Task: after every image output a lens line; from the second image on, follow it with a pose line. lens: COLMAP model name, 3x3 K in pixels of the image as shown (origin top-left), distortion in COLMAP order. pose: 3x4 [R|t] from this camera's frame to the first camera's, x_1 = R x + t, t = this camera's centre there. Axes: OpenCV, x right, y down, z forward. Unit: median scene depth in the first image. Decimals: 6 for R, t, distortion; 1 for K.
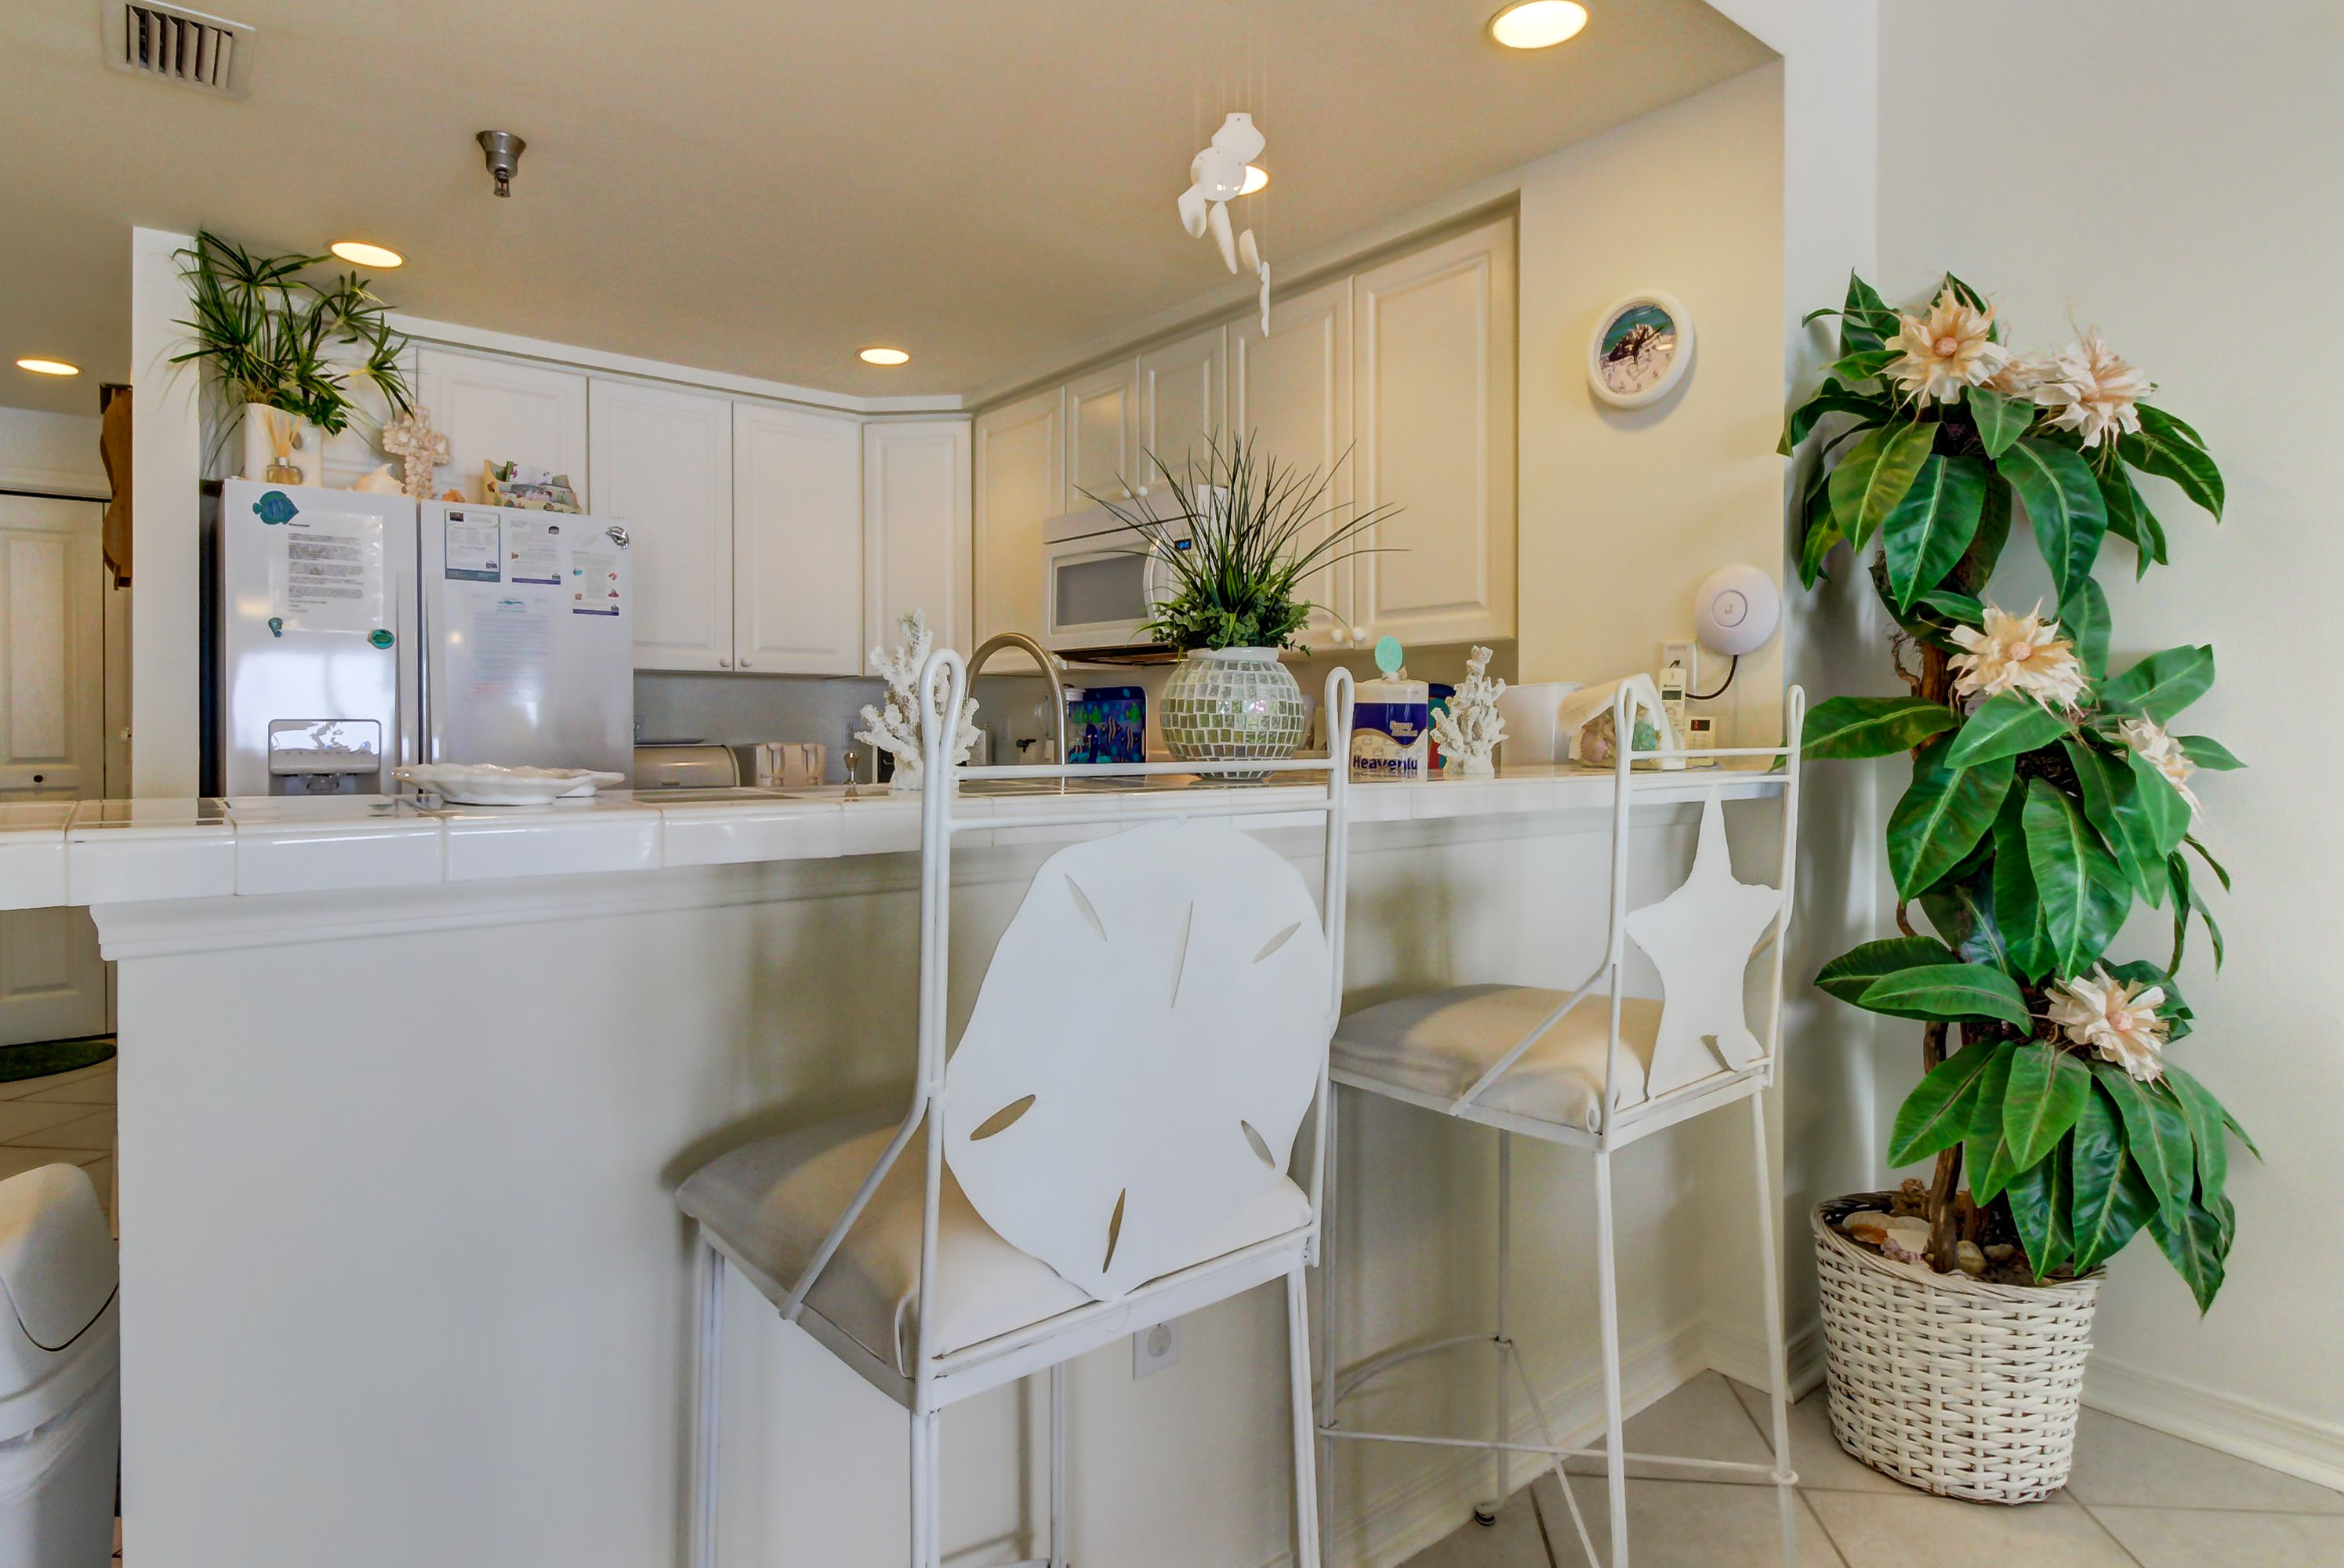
lens RADIAL K [[1278.9, 0, 1168.7], [0, 1278.9, 740.6], [0, 0, 1]] dist [0.022281, 0.000576]
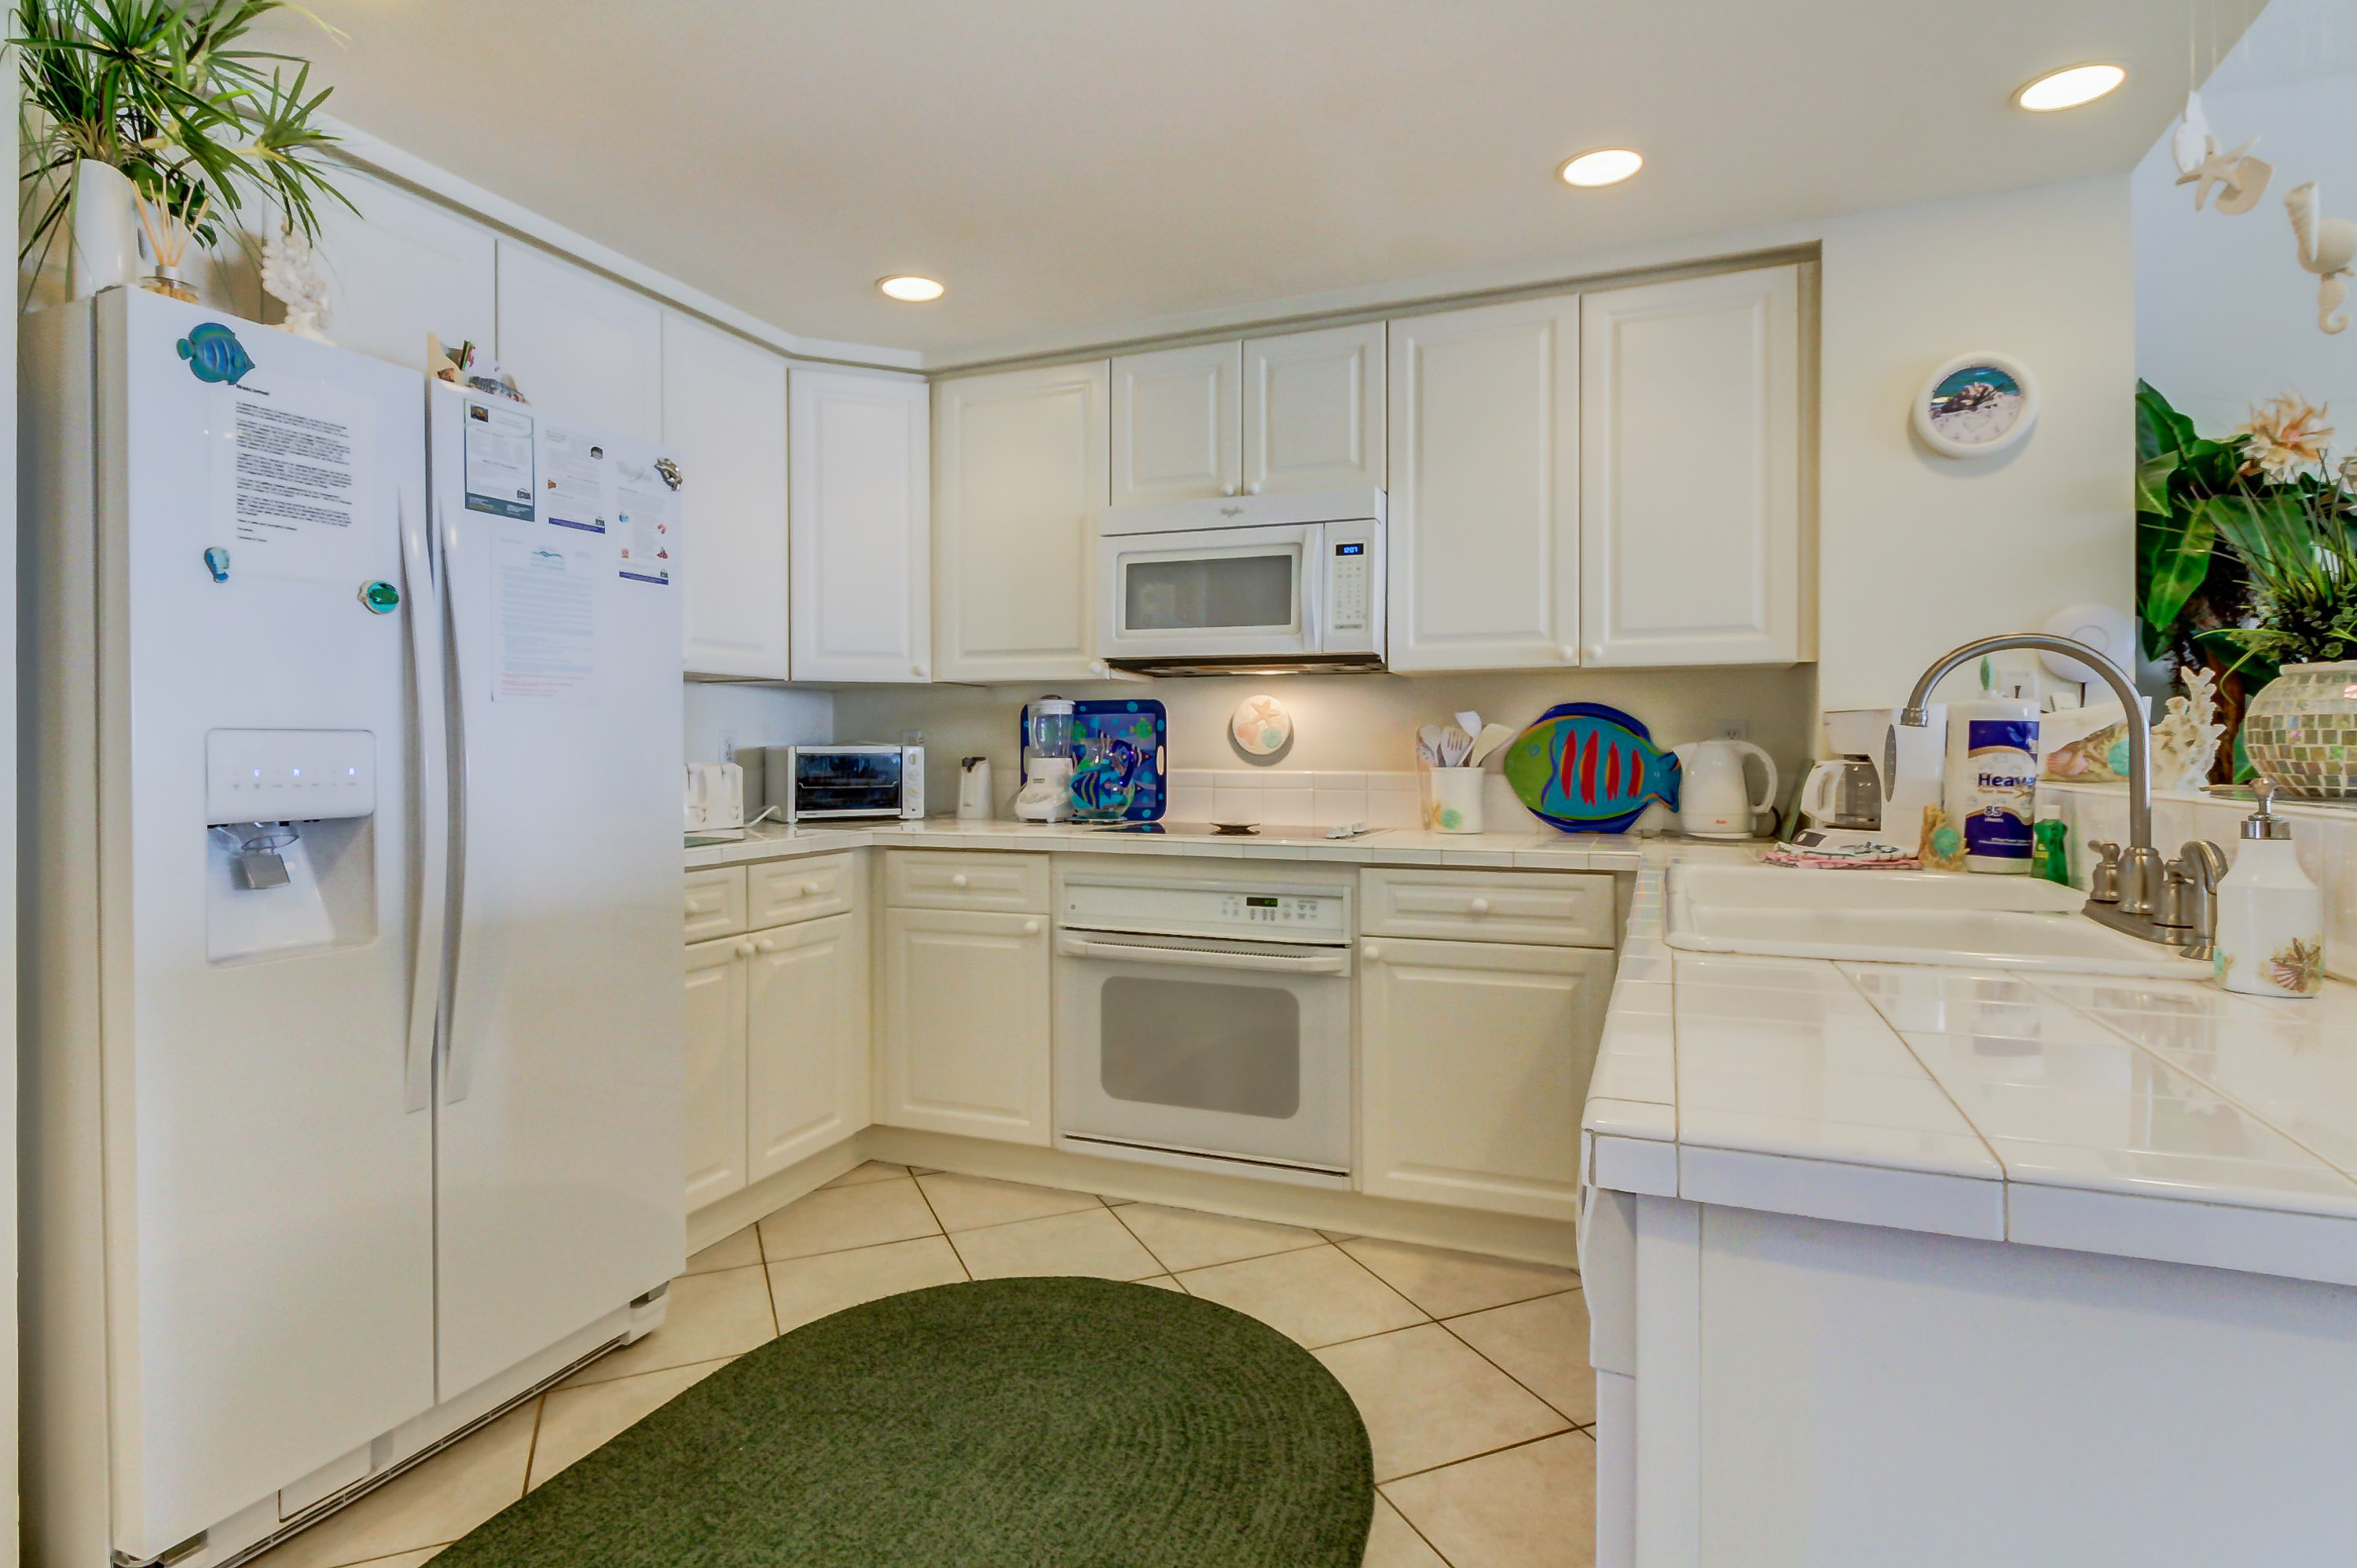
lens RADIAL K [[1191.7, 0, 1185.4], [0, 1191.7, 756.7], [0, 0, 1]] dist [0.032355, -0.000307]
pose [[0.872894, -0.003231, 0.487900, -0.541031], [0.003226, 0.999994, 0.000850, -0.002435], [-0.487900, 0.000832, 0.872899, 0.305304]]
